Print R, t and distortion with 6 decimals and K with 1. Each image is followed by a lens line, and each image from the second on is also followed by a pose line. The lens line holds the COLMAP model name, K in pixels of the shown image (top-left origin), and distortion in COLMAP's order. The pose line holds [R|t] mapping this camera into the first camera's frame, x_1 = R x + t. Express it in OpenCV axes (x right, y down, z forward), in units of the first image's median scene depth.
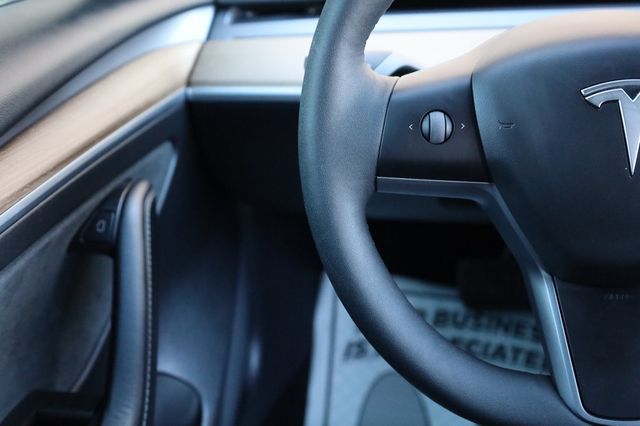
lens RADIAL K [[788.4, 0, 320.0], [0, 788.4, 213.0], [0, 0, 1]] dist [0.010021, 0.008092]
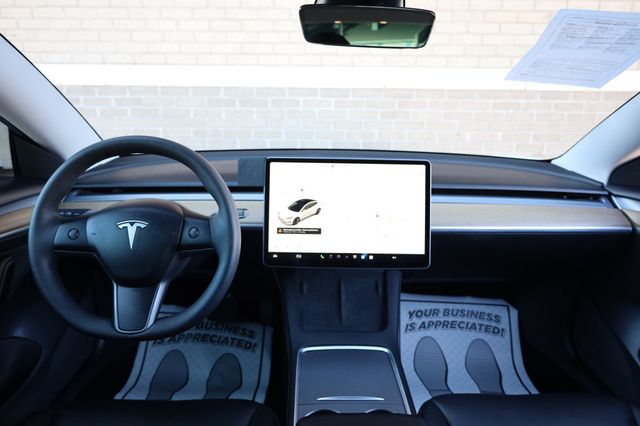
lens RADIAL K [[450.4, 0, 320.0], [0, 450.4, 213.0], [0, 0, 1]] dist [-0.000670, 0.003952]
pose [[0.996952, 0.013050, 0.076914, 0.599832], [0.000181, 0.985520, -0.169557, 0.061448], [-0.078013, 0.169054, 0.982515, -0.495658]]
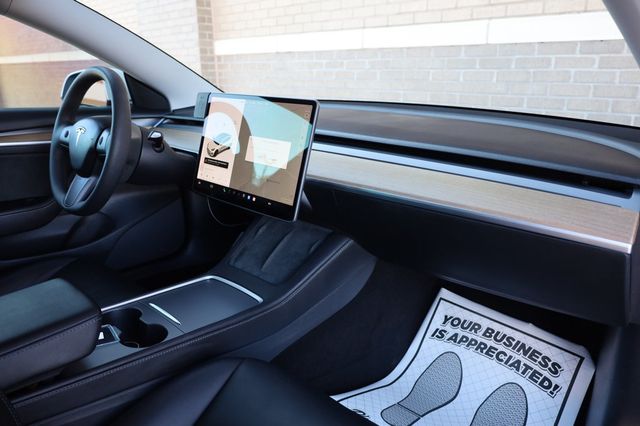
lens RADIAL K [[502.7, 0, 320.0], [0, 502.7, 213.0], [0, 0, 1]] dist [0.004194, -0.000060]
pose [[0.743784, 0.204573, -0.636345, 1.917451], [-0.290199, 0.956440, -0.031717, -0.006322], [0.602138, 0.208258, 0.770752, -0.156238]]
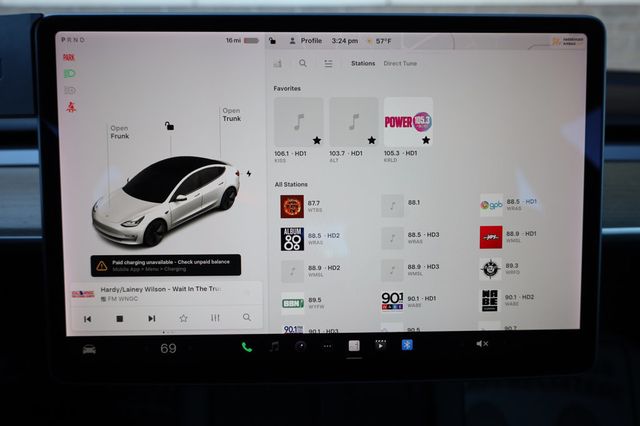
lens RADIAL K [[467.6, 0, 320.0], [0, 467.6, 213.0], [0, 0, 1]] dist [-0.000501, -0.001000]
pose [[0.996588, -0.013547, 0.081413, 0.744111], [0.020748, 0.995880, -0.088273, -0.119106], [-0.079881, 0.089661, 0.992764, 0.402084]]
